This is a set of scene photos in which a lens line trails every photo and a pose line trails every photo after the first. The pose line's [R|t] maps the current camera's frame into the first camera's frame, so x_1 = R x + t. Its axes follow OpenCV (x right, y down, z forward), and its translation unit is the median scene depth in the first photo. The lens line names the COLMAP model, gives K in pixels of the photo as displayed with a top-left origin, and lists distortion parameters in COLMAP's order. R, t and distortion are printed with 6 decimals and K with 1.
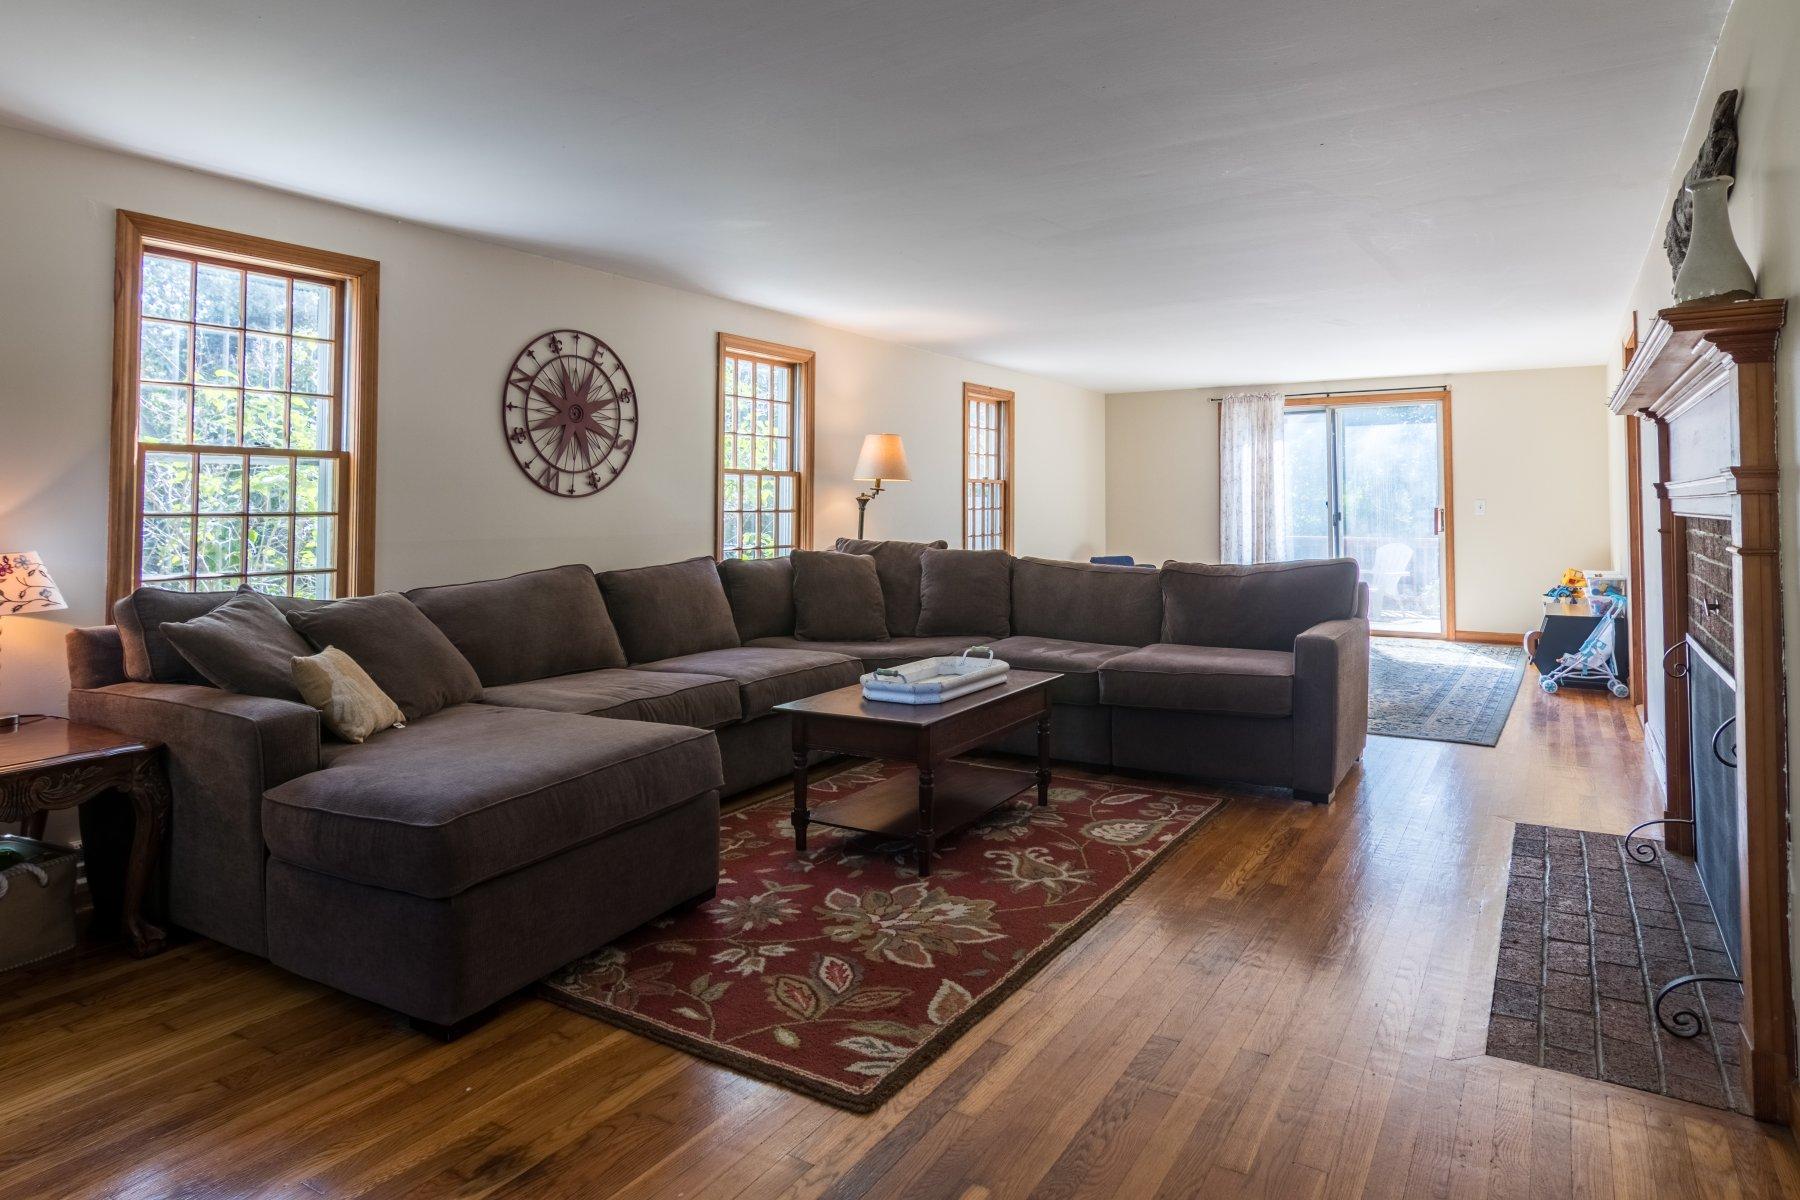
lens RADIAL K [[1044.2, 0, 901.9], [0, 1044.2, 484.7], [0, 0, 1]] dist [-0.003358, -0.000138]
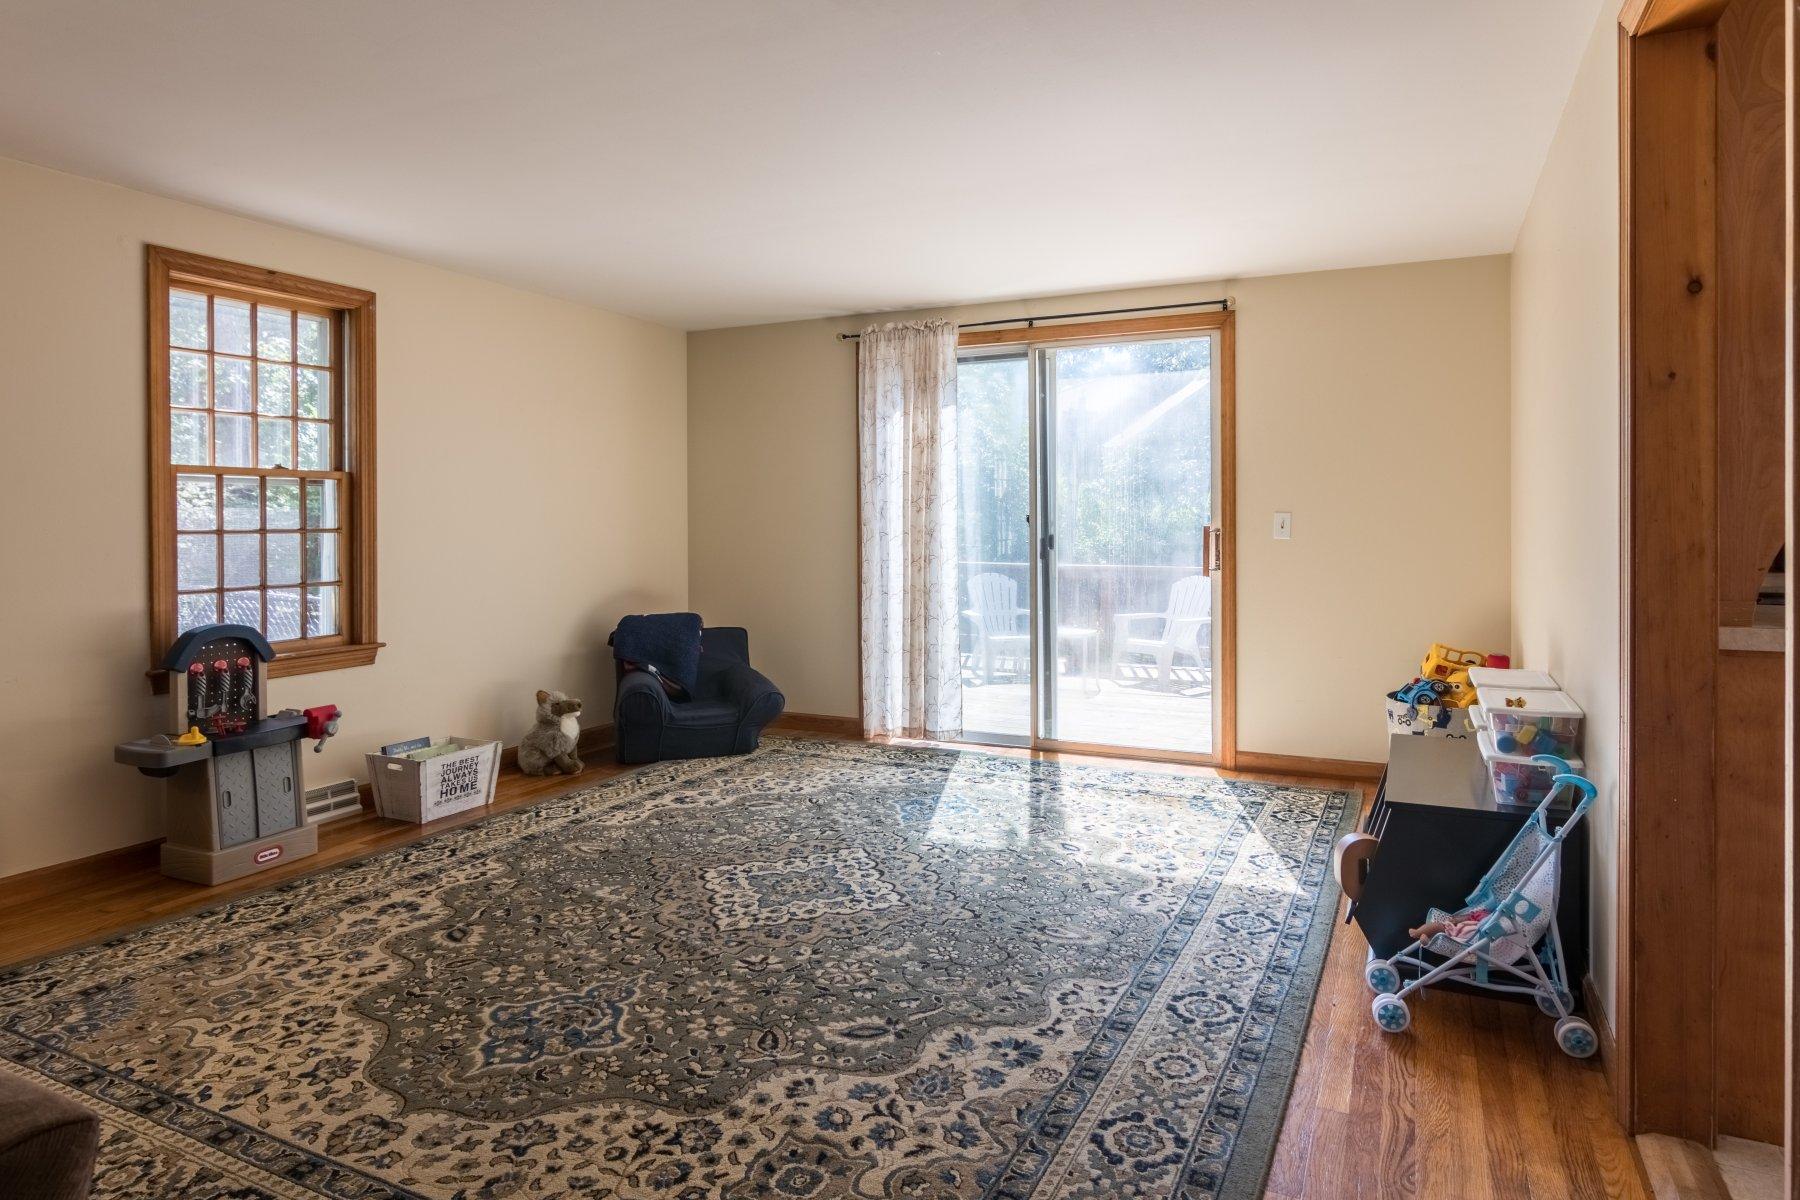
lens RADIAL K [[1044.2, 0, 901.0], [0, 1044.2, 545.0], [0, 0, 1]] dist [-0.003358, -0.000138]
pose [[0.994584, -0.003995, 0.103855, 0.296082], [-0.000435, 0.999092, 0.042596, 0.008475], [-0.103930, -0.042410, 0.993680, 0.474057]]
